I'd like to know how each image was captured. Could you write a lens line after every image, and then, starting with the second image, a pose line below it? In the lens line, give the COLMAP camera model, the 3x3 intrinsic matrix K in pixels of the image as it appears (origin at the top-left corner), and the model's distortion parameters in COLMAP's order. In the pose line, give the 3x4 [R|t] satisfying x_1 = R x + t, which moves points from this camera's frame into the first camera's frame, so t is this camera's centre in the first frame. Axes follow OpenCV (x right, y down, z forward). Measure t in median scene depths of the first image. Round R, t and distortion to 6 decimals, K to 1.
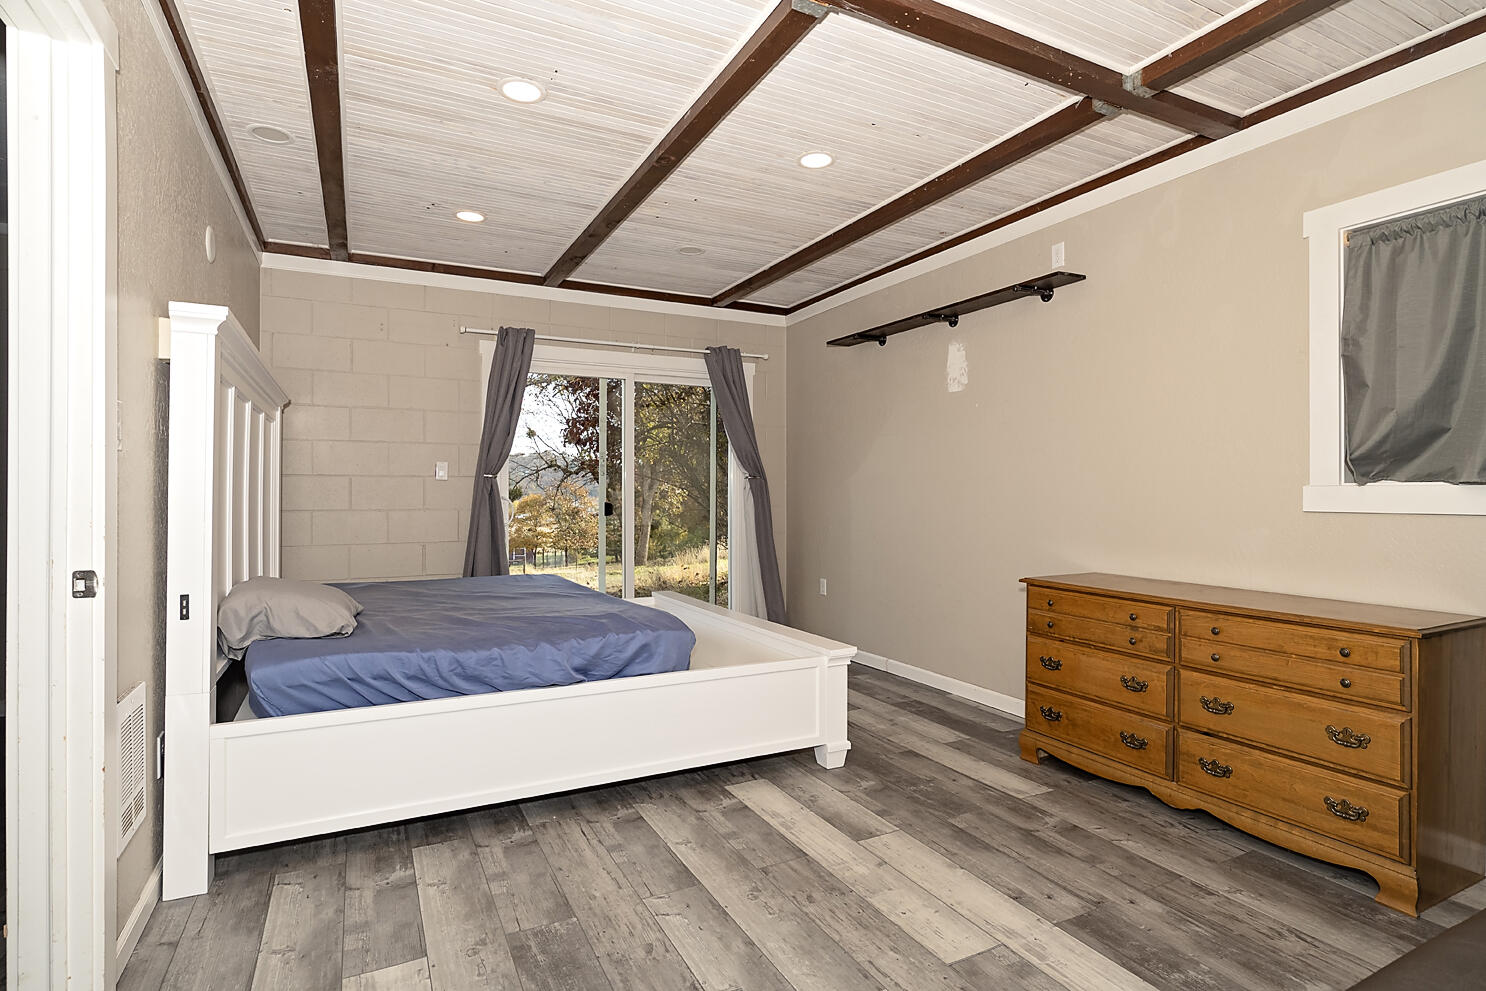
lens RADIAL K [[757.6, 0, 743.0], [0, 757.6, 495.5], [0, 0, 1]] dist [-0.001640, 0.000052]
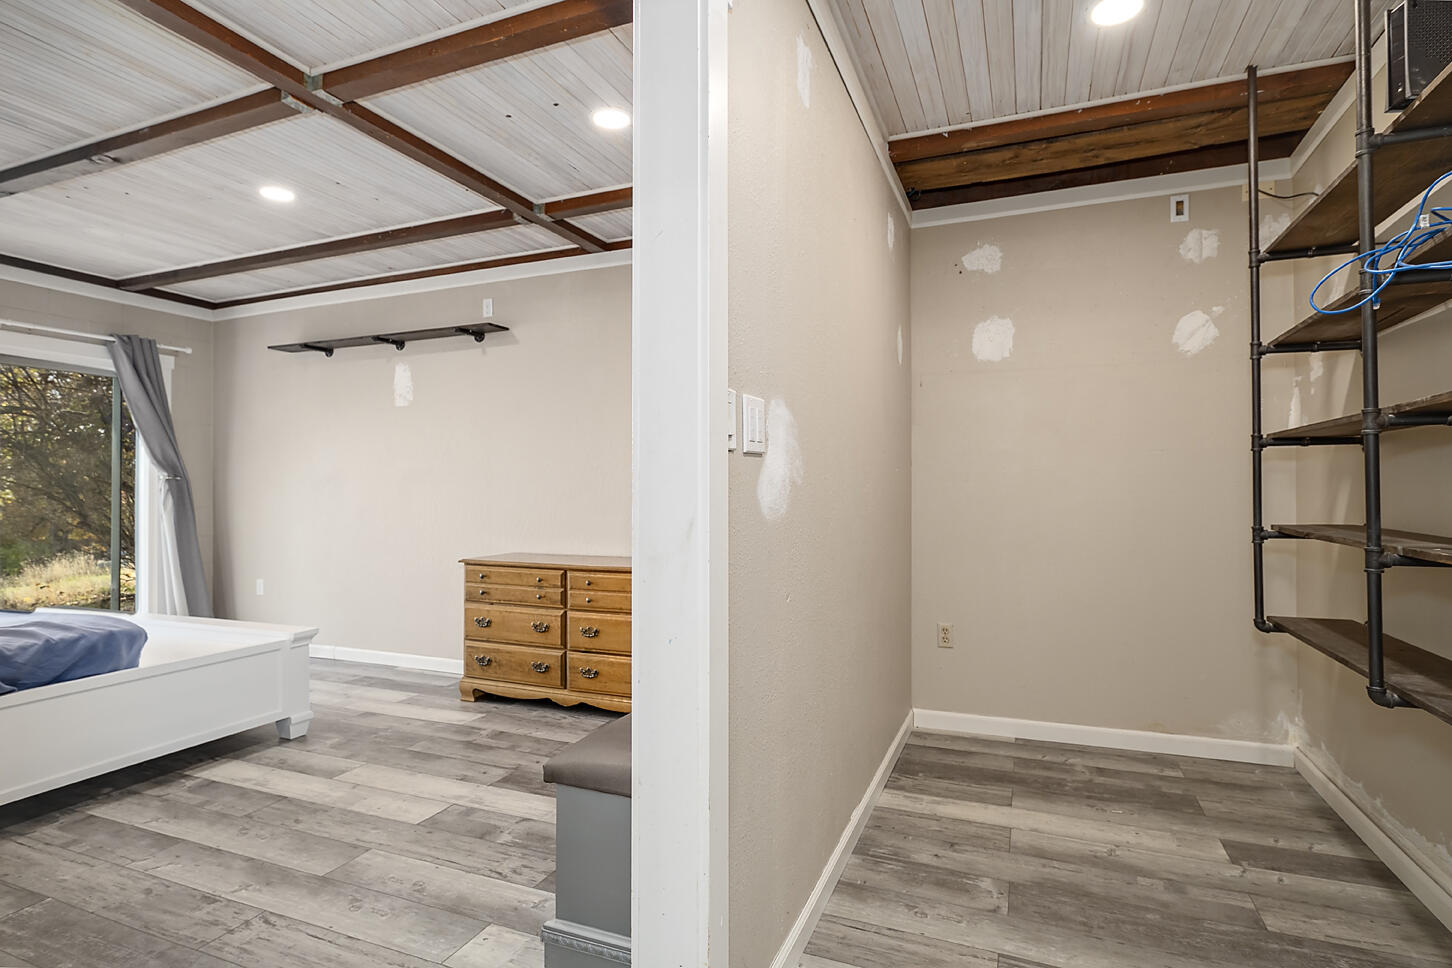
lens RADIAL K [[740.3, 0, 726.0], [0, 740.3, 484.0], [0, 0, 1]] dist [-0.001640, 0.000052]
pose [[0.759179, 0.002288, 0.650878, -0.131414], [0.007290, 0.999901, -0.012018, 0.000092], [-0.650841, 0.013869, 0.759088, -0.299841]]
